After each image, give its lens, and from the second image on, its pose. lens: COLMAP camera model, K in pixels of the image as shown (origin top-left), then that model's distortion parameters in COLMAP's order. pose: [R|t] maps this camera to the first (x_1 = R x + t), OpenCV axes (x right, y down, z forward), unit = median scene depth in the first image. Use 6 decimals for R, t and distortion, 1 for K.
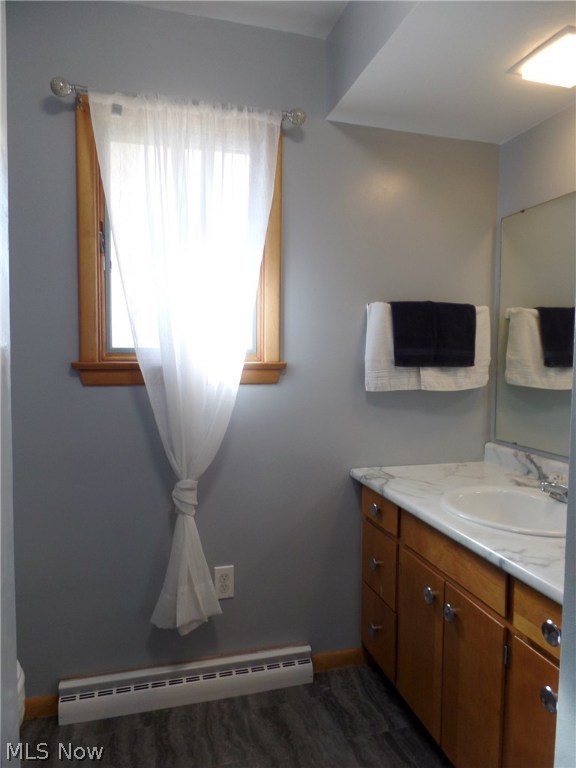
lens RADIAL K [[520.5, 0, 288.5], [0, 520.5, 385.2], [0, 0, 1]] dist [-0.013820, 0.004267]
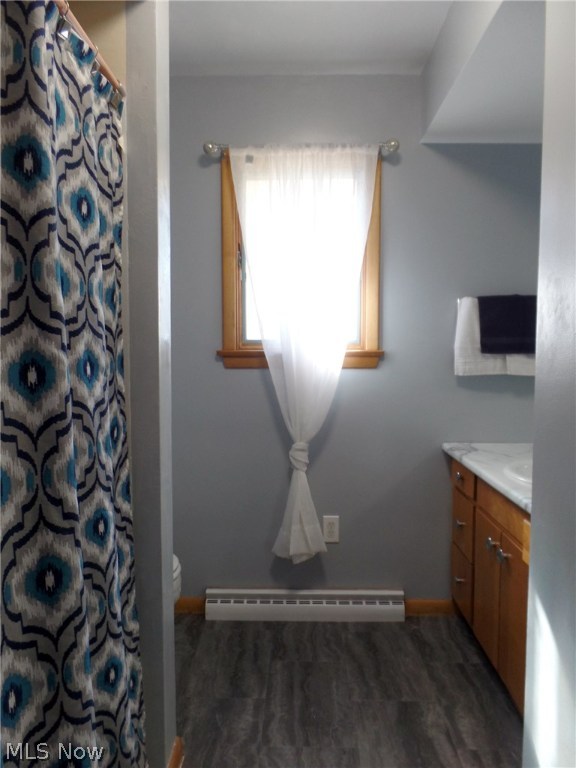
lens RADIAL K [[520.5, 0, 288.1], [0, 520.5, 382.5], [0, 0, 1]] dist [-0.013820, 0.004267]
pose [[0.958683, 0.011425, -0.284247, 0.135444], [-0.009261, 0.999917, 0.008955, 0.023063], [0.284325, -0.005953, 0.958709, -0.226553]]
